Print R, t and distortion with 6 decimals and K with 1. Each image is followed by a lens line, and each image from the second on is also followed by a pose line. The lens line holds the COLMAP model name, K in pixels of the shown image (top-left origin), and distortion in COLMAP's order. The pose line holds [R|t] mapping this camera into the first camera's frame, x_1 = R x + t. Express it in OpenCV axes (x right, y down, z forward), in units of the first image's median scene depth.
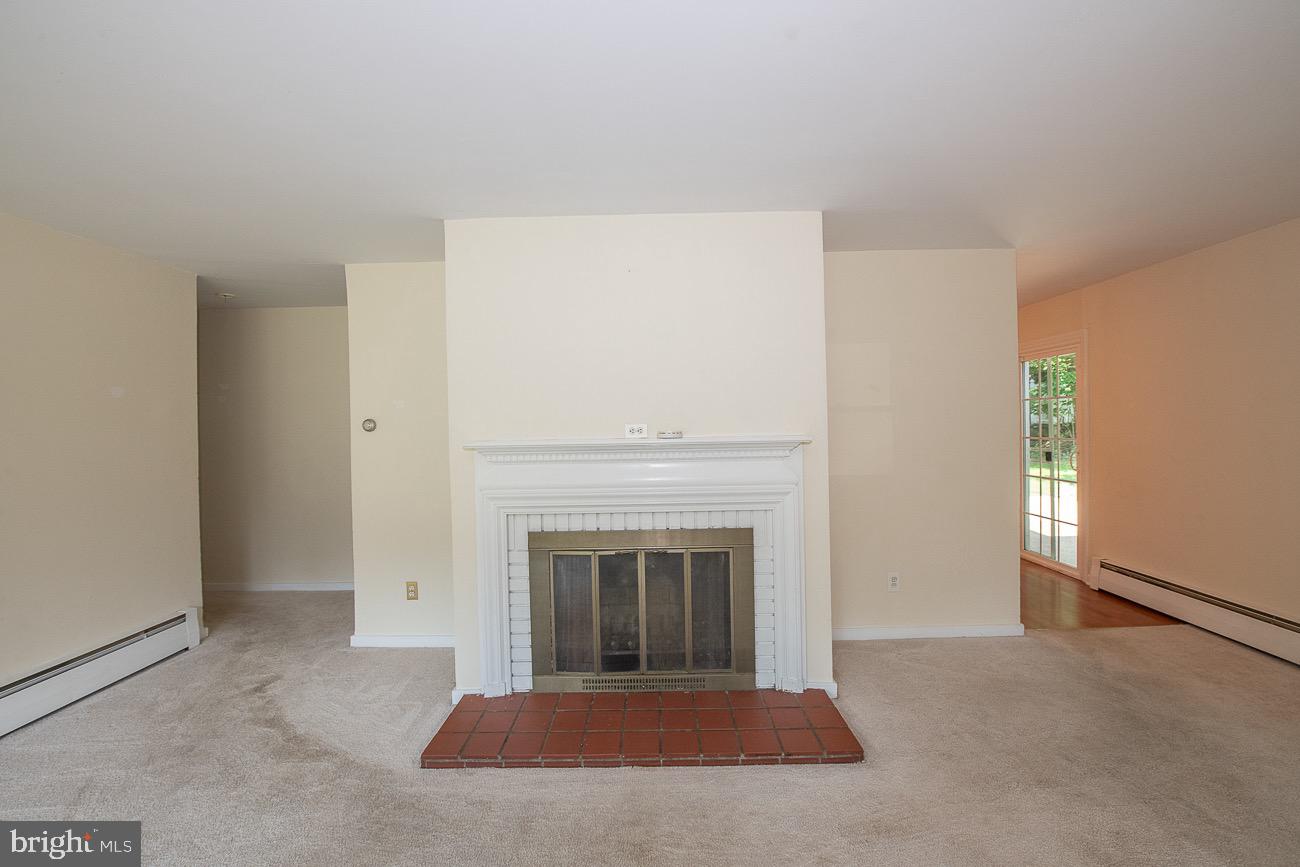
lens RADIAL K [[514.5, 0, 654.9], [0, 514.5, 426.4], [0, 0, 1]] dist [-0.021176, -0.001023]
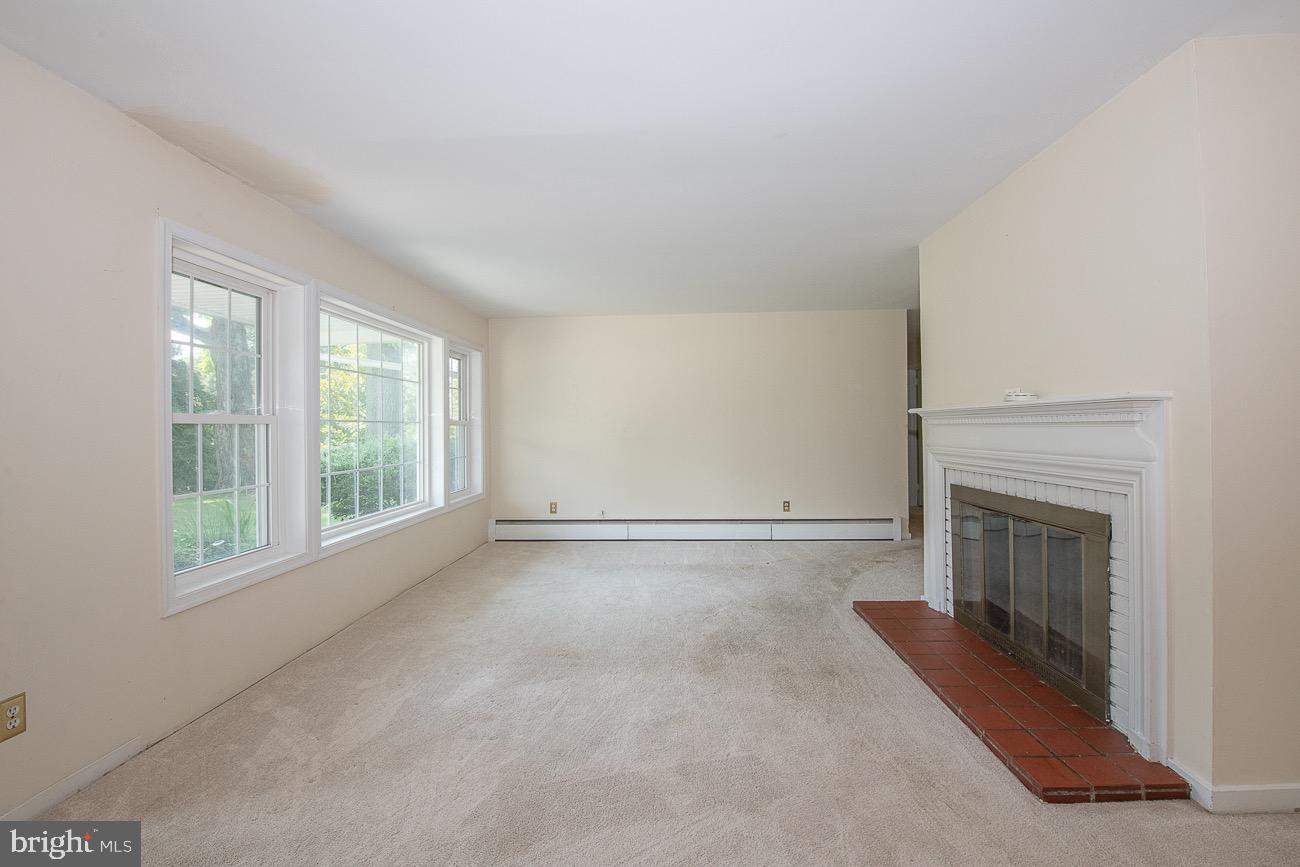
lens RADIAL K [[514.5, 0, 655.1], [0, 514.5, 430.0], [0, 0, 1]] dist [-0.021176, -0.001023]
pose [[-0.032590, 0.022169, -0.999223, 0.964947], [0.003878, 0.999749, 0.022054, 0.050923], [0.999461, -0.003157, -0.032667, 0.343314]]
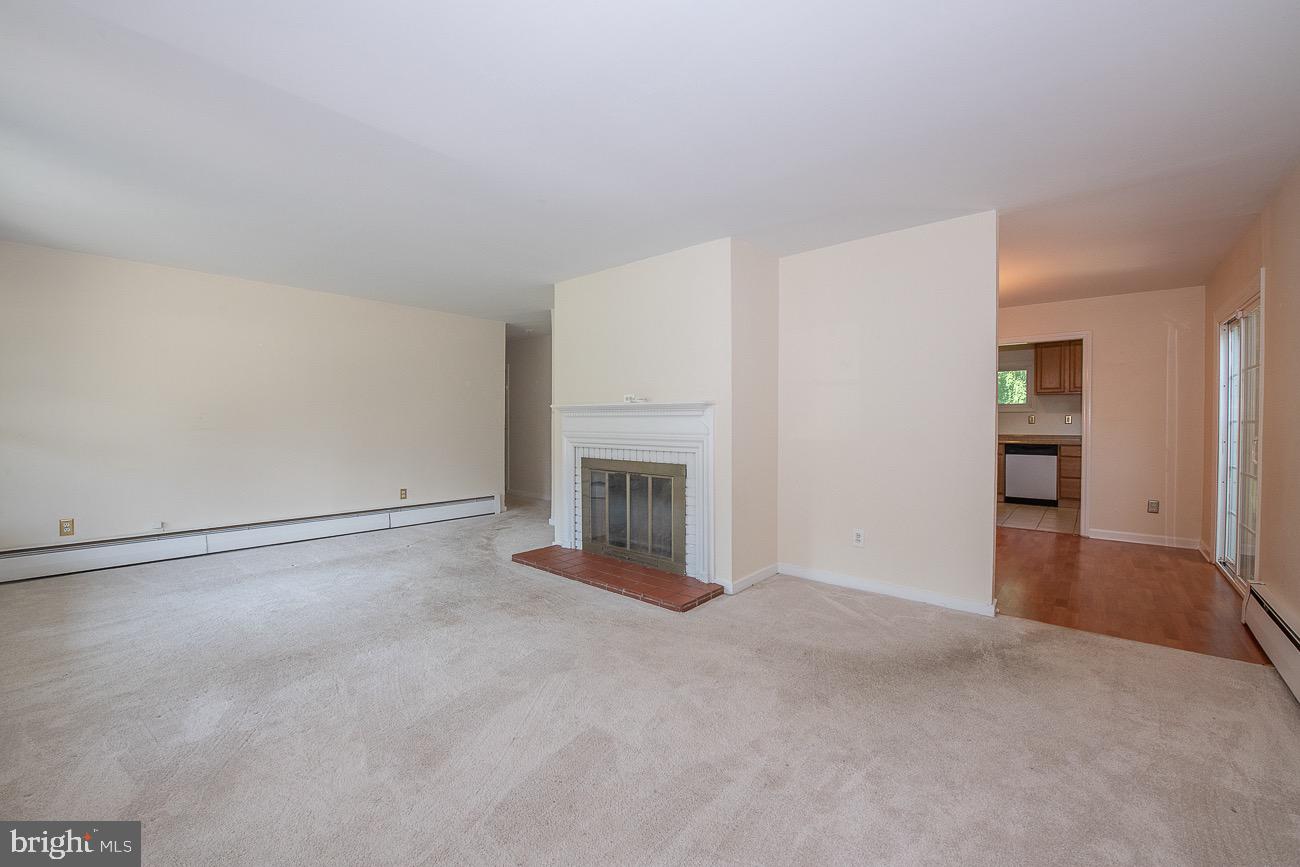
lens RADIAL K [[514.5, 0, 655.4], [0, 514.5, 429.1], [0, 0, 1]] dist [-0.021176, -0.001023]
pose [[0.764425, 0.029993, -0.644015, 1.061440], [-0.023584, 0.999550, 0.018557, 0.071580], [0.644282, 0.001003, 0.764788, -0.173195]]
